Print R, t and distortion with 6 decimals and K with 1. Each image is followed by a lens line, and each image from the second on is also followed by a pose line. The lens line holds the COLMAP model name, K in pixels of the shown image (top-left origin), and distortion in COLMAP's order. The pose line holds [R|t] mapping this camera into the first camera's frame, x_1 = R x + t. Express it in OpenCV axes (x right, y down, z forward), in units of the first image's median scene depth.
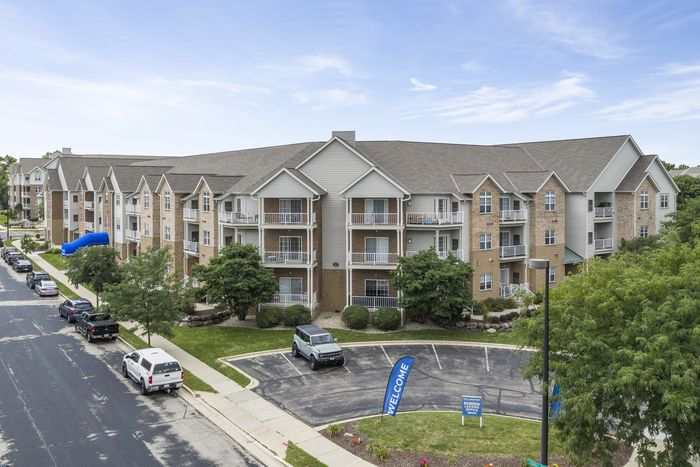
lens RADIAL K [[548.1, 0, 328.2], [0, 548.1, 205.0], [0, 0, 1]] dist [0.000463, -0.002421]
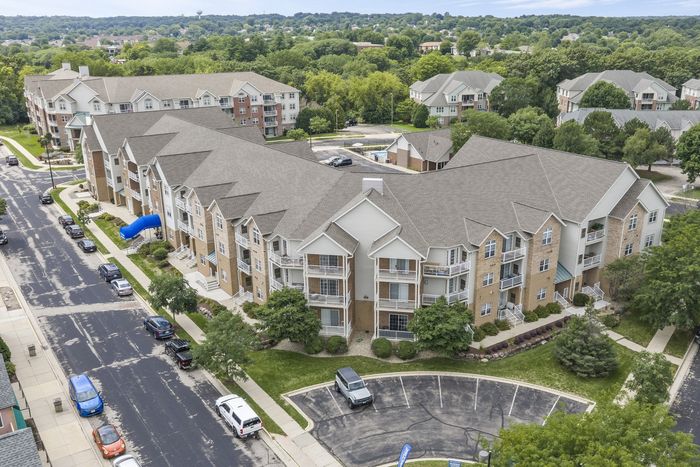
lens RADIAL K [[588.3, 0, 350.0], [0, 588.3, 233.5], [0, 0, 1]] dist [0.002946, -0.003579]
pose [[0.999953, -0.006302, -0.007364, -0.012087], [0.008274, 0.950707, 0.309982, -0.462830], [0.005047, -0.310028, 0.950714, -0.231566]]
